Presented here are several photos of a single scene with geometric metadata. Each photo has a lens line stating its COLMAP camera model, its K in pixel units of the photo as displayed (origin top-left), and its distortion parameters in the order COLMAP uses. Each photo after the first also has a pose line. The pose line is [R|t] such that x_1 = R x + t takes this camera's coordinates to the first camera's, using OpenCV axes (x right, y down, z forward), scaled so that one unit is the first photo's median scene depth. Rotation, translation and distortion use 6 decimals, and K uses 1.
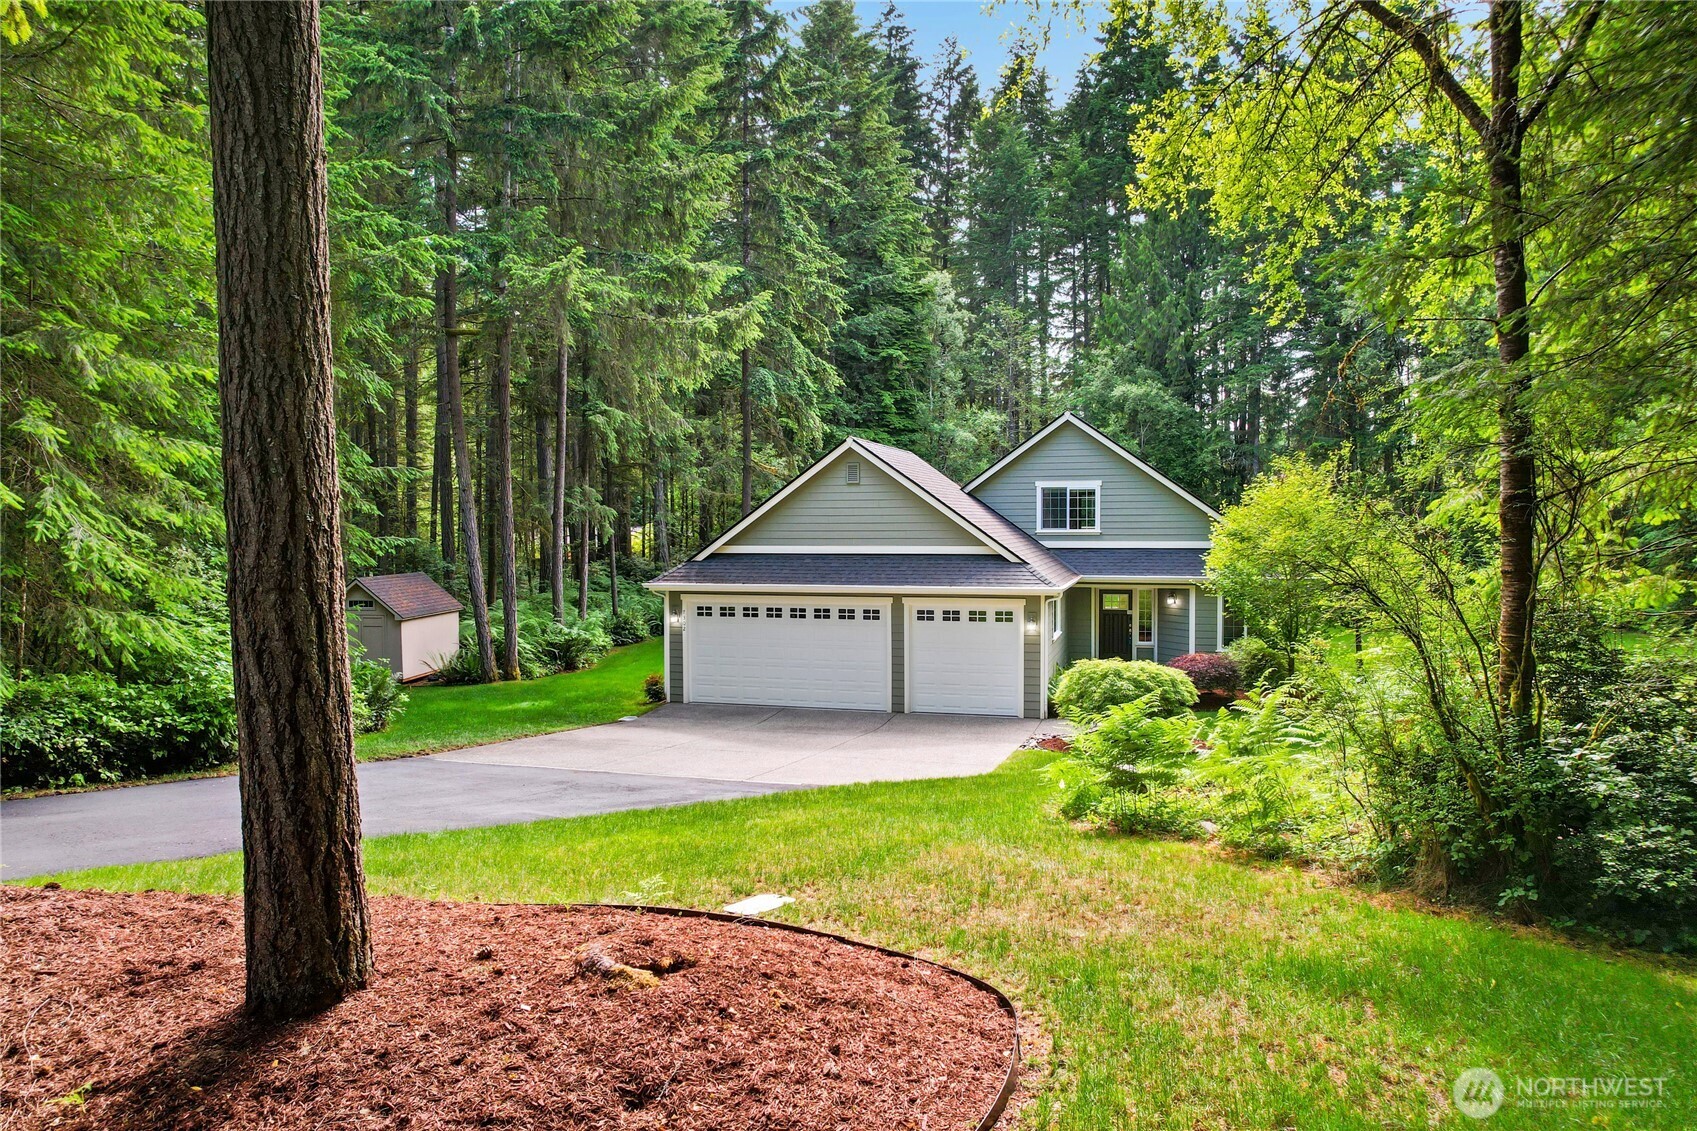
lens RADIAL K [[1123.9, 0, 848.5], [0, 1123.9, 565.5], [0, 0, 1]] dist [-0.037232, -0.000353]
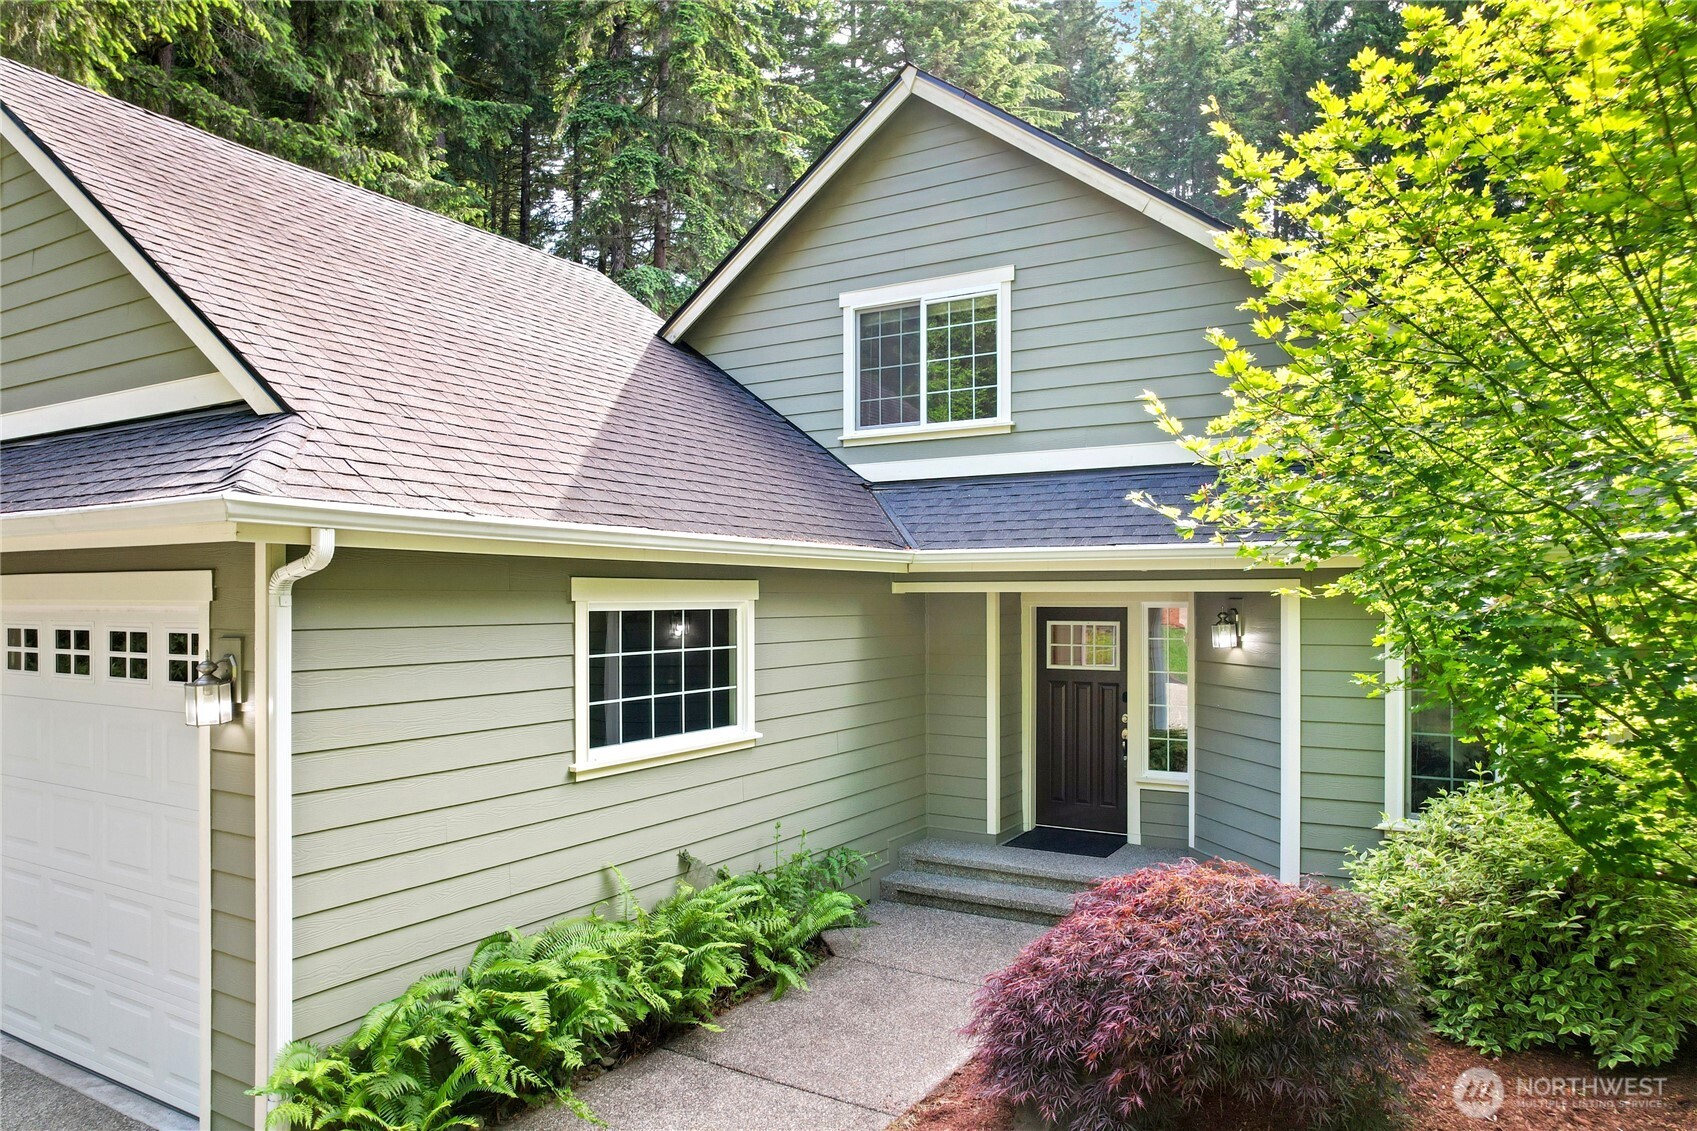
lens RADIAL K [[1123.9, 0, 848.5], [0, 1123.9, 565.5], [0, 0, 1]] dist [-0.037232, -0.000353]
pose [[0.966976, 0.002952, -0.254850, 0.259100], [-0.025469, 0.996047, -0.085099, 0.038736], [0.253591, 0.088780, 0.963229, 0.676289]]
